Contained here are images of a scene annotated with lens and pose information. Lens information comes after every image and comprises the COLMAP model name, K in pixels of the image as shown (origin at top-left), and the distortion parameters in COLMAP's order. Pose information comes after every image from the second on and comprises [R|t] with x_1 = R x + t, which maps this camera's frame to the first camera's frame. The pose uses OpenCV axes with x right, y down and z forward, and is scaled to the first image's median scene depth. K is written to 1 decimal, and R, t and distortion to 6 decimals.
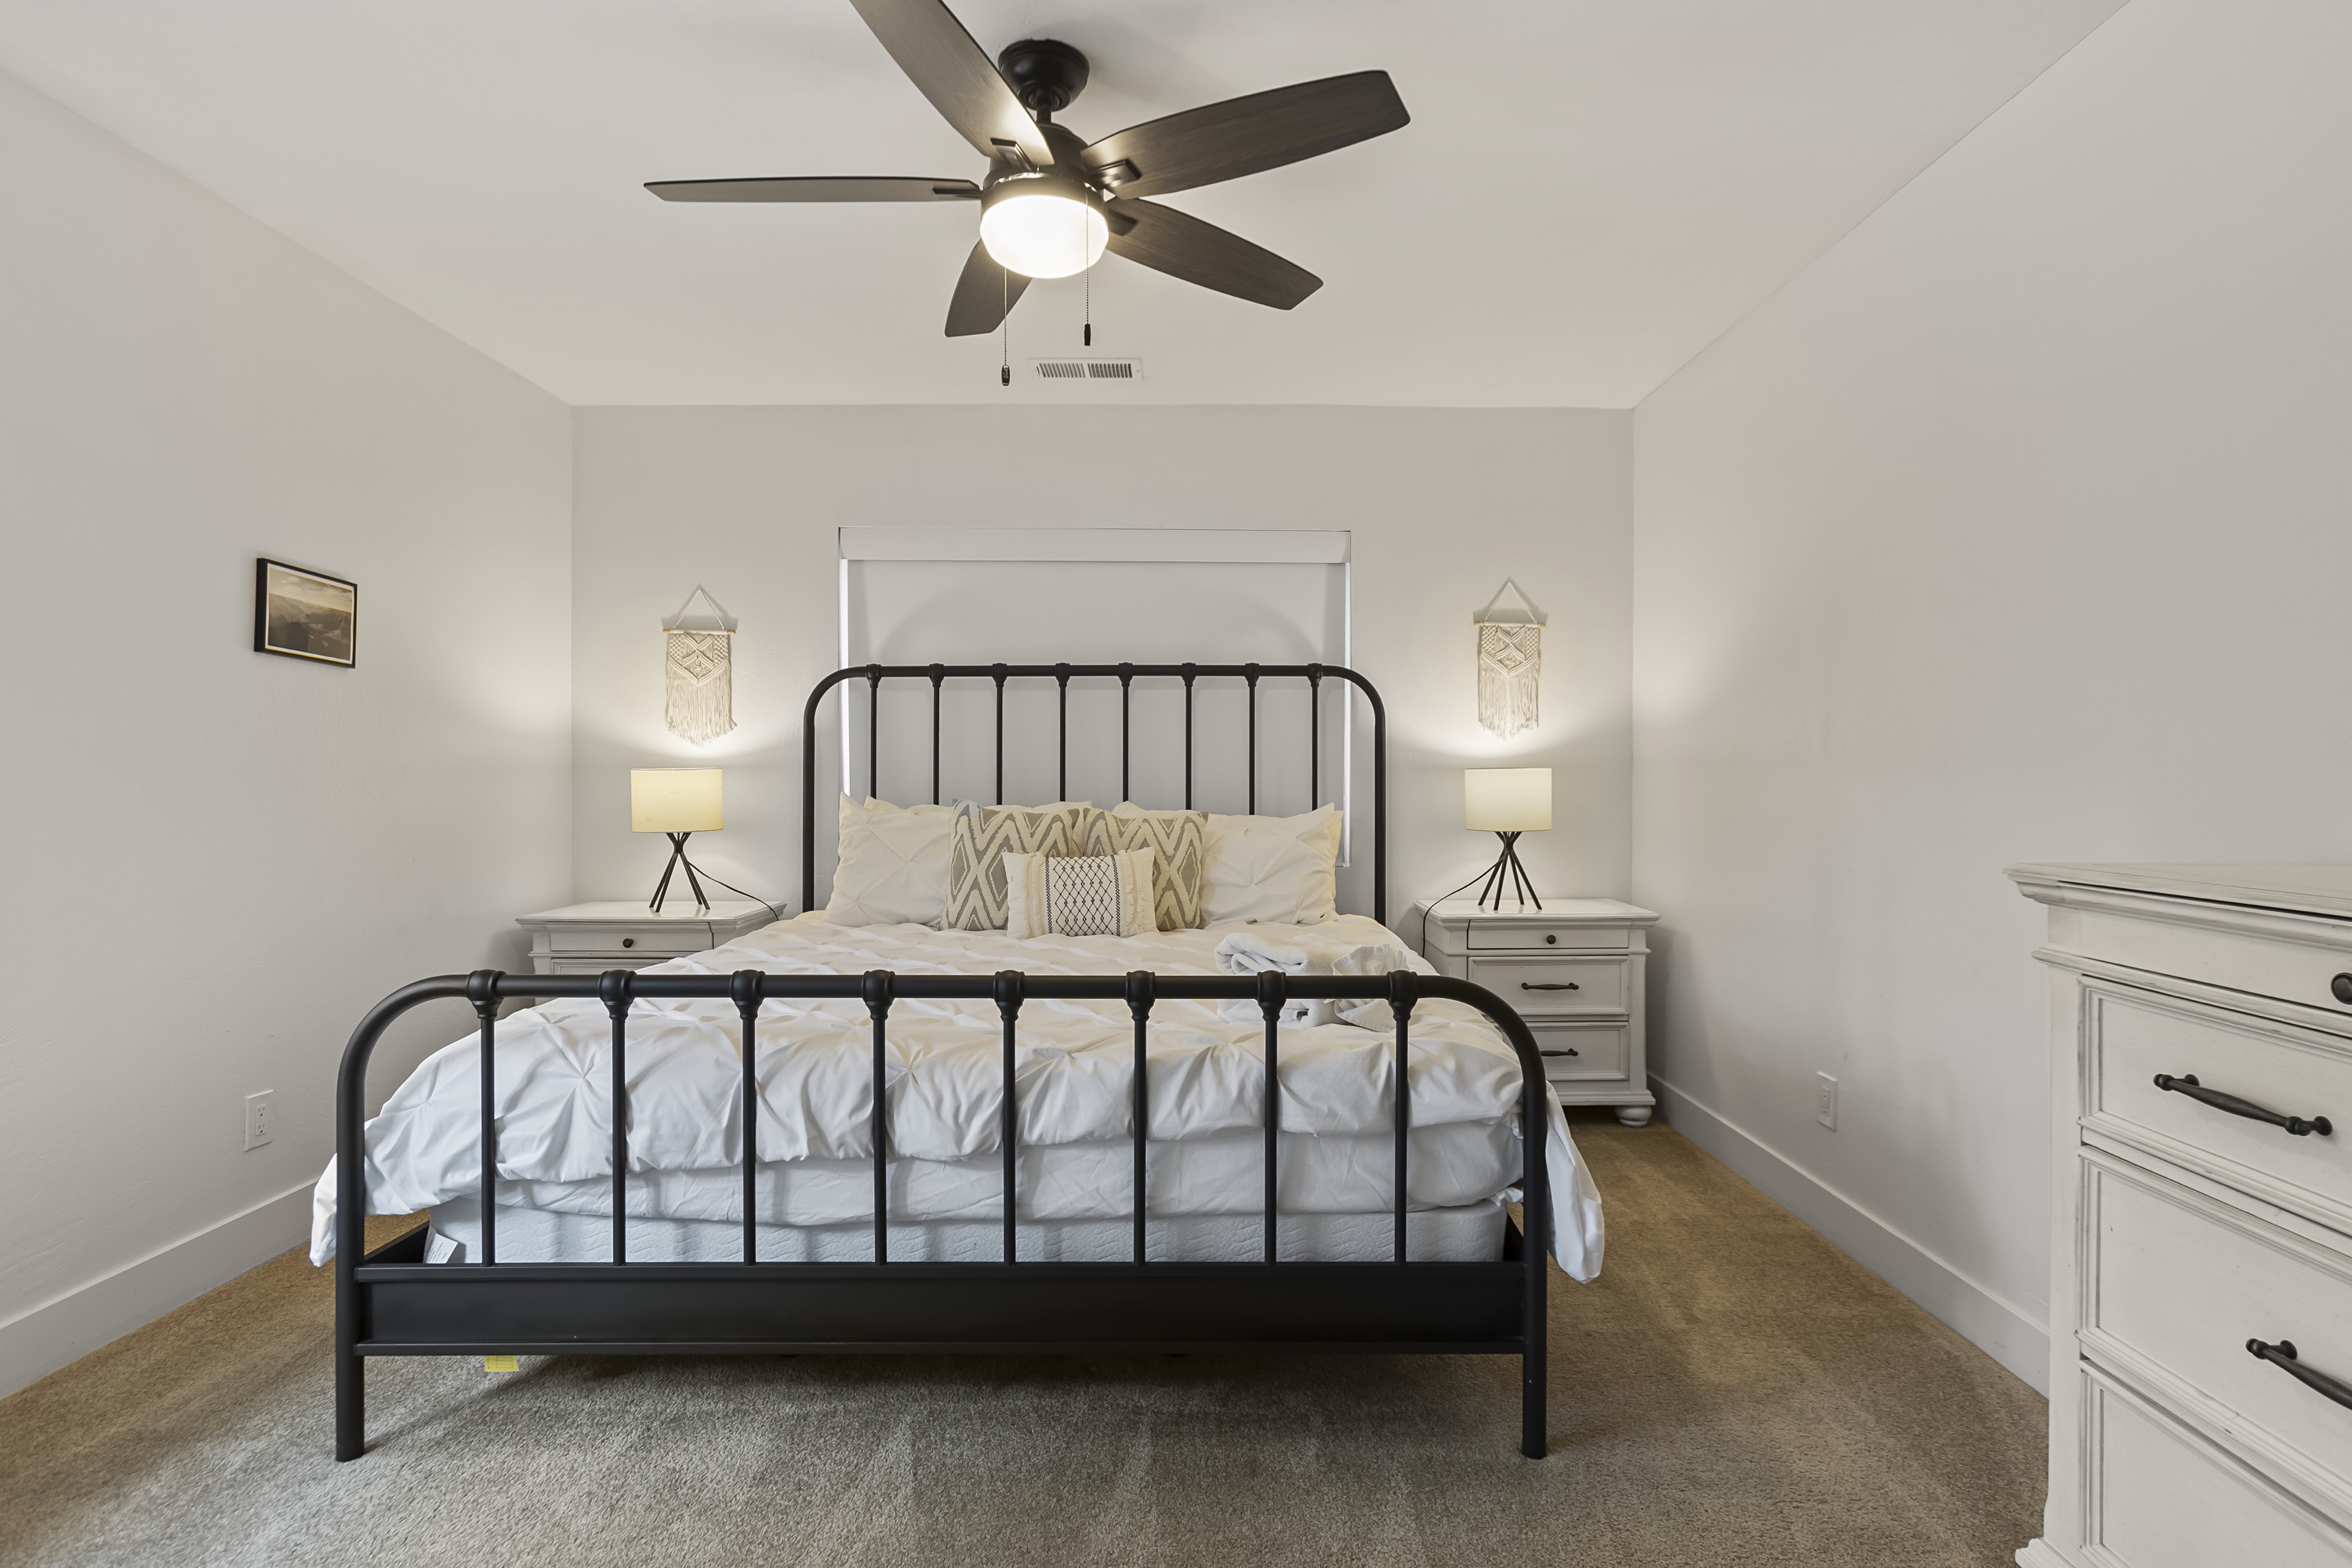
lens RADIAL K [[1157.0, 0, 1176.0], [0, 1157.0, 784.0], [0, 0, 1]] dist [0.000121, 0.000006]
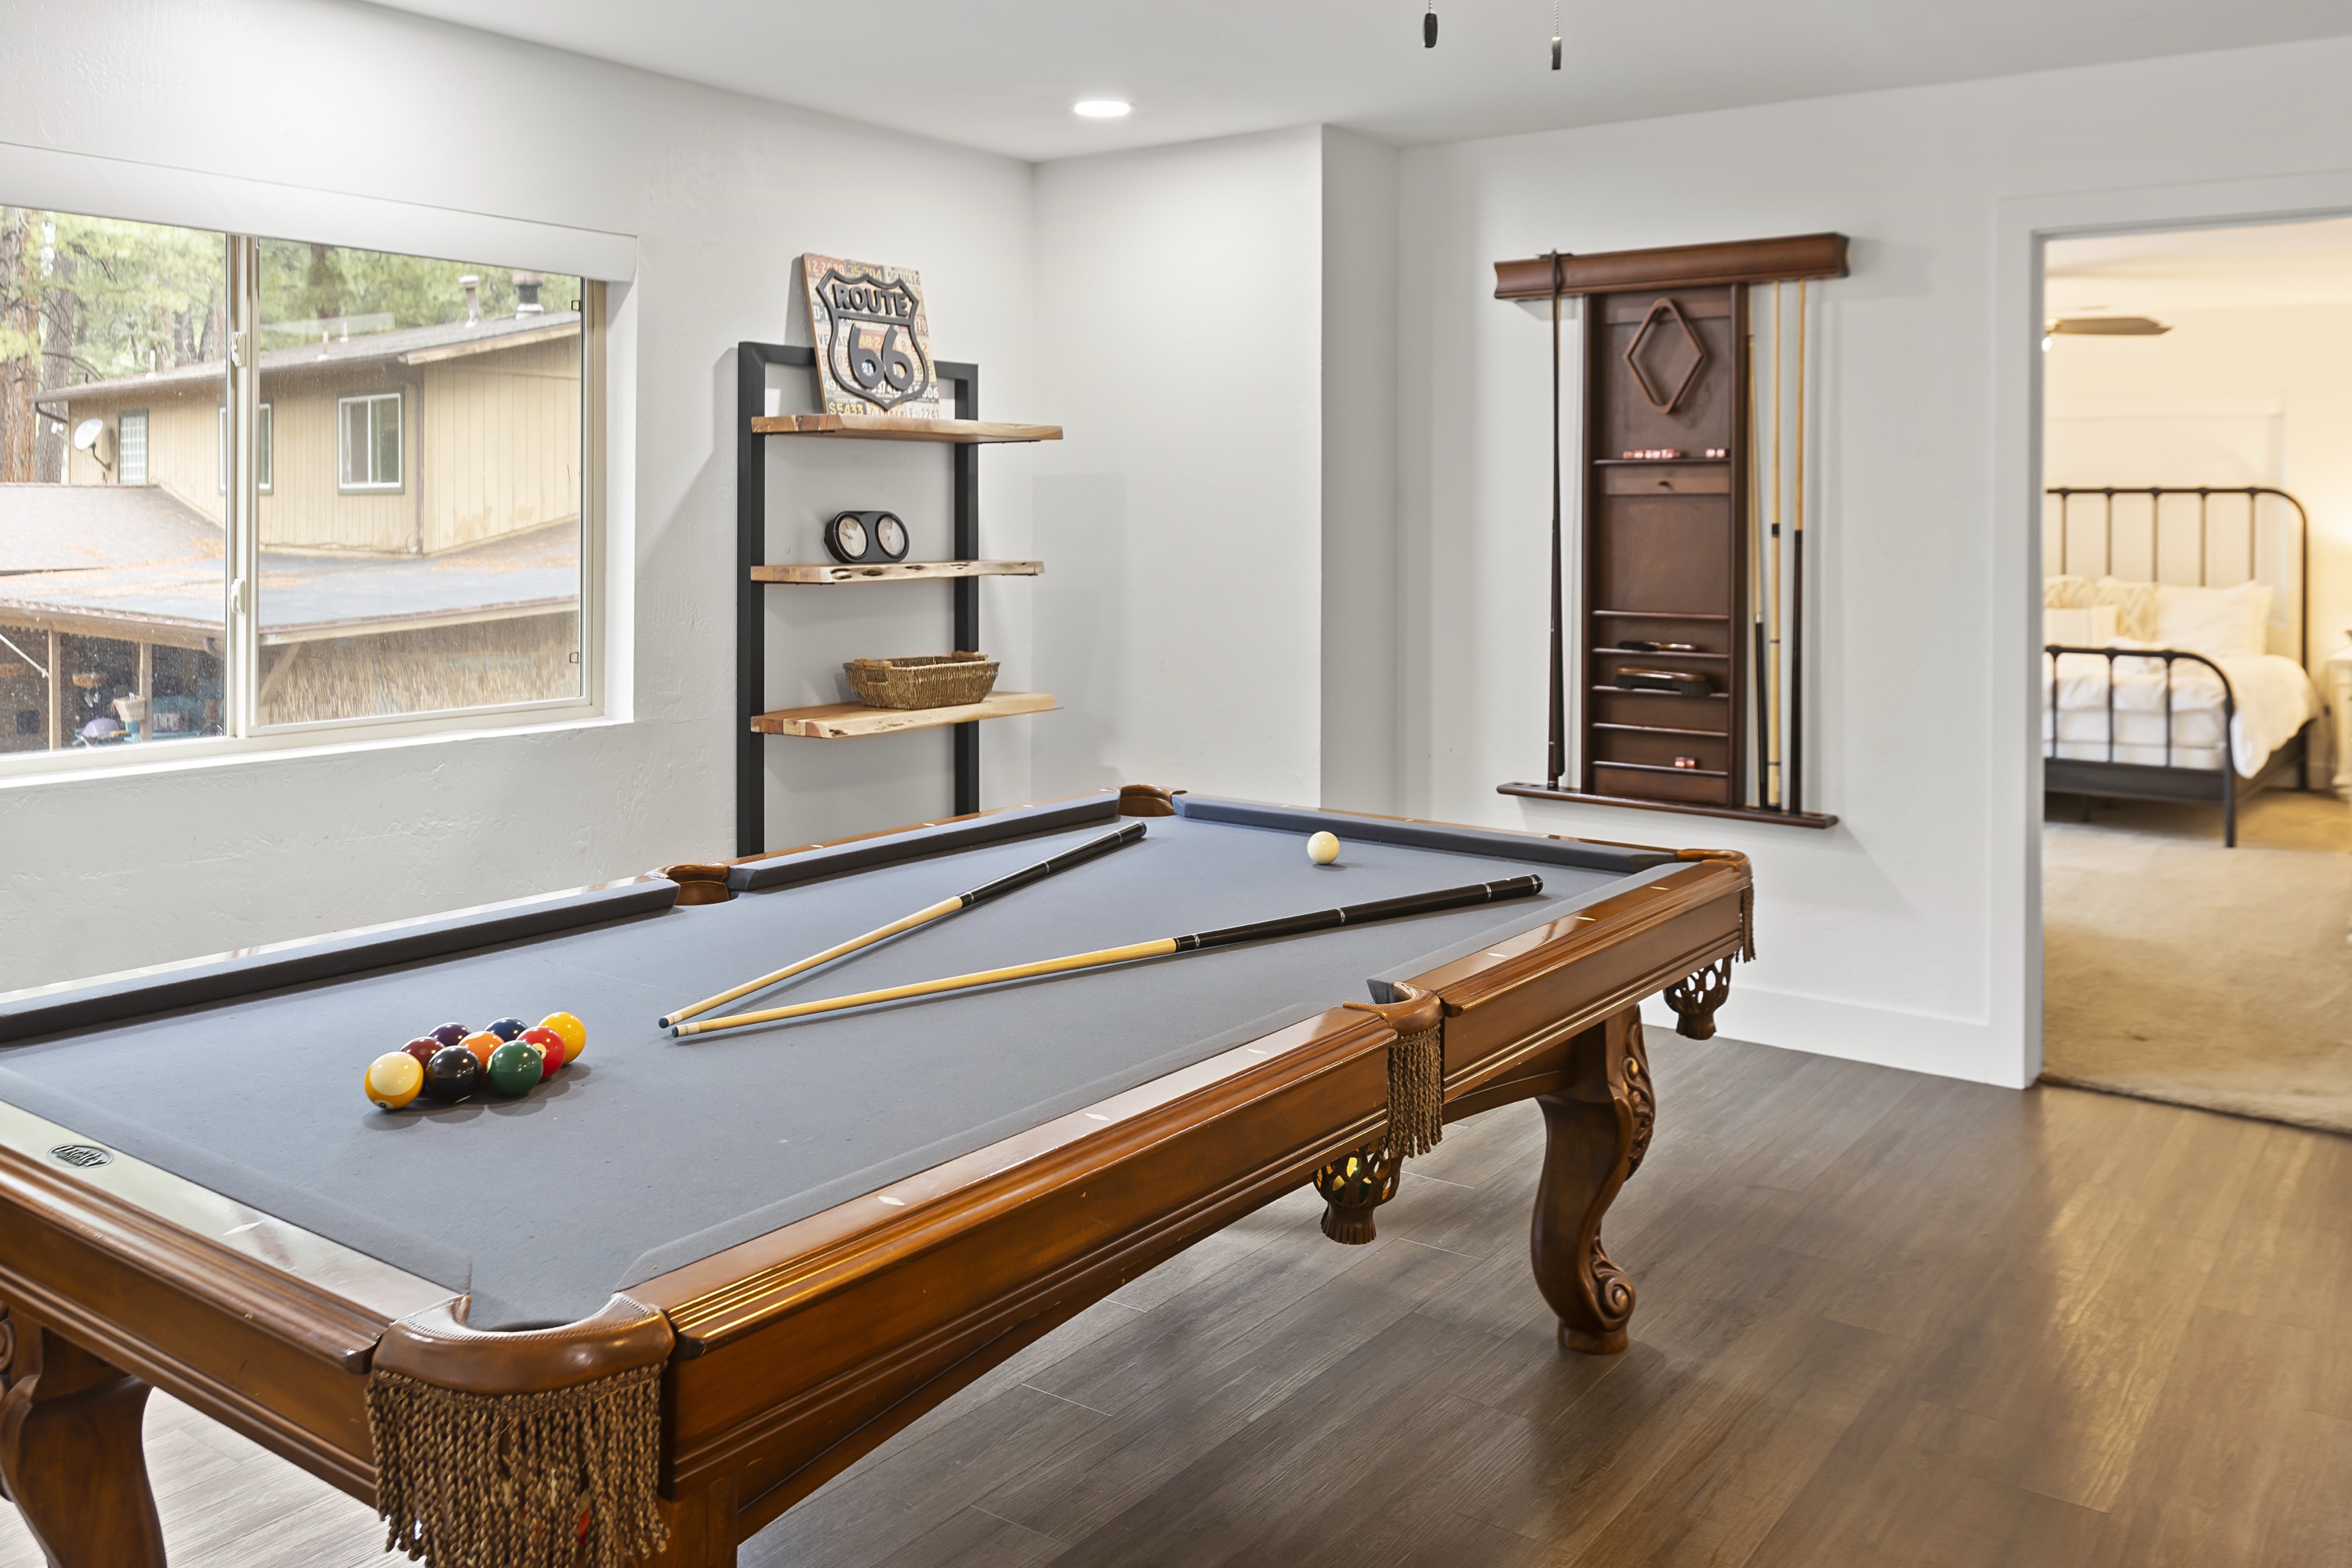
lens RADIAL K [[1882.2, 0, 1176.0], [0, 1882.2, 784.0], [0, 0, 1]] dist [-0.005825, -0.004269]
pose [[0.818309, 0.064946, -0.571098, 0.766411], [0.013722, 0.991105, 0.132371, -0.121637], [0.574615, -0.116157, 0.810139, -3.574975]]
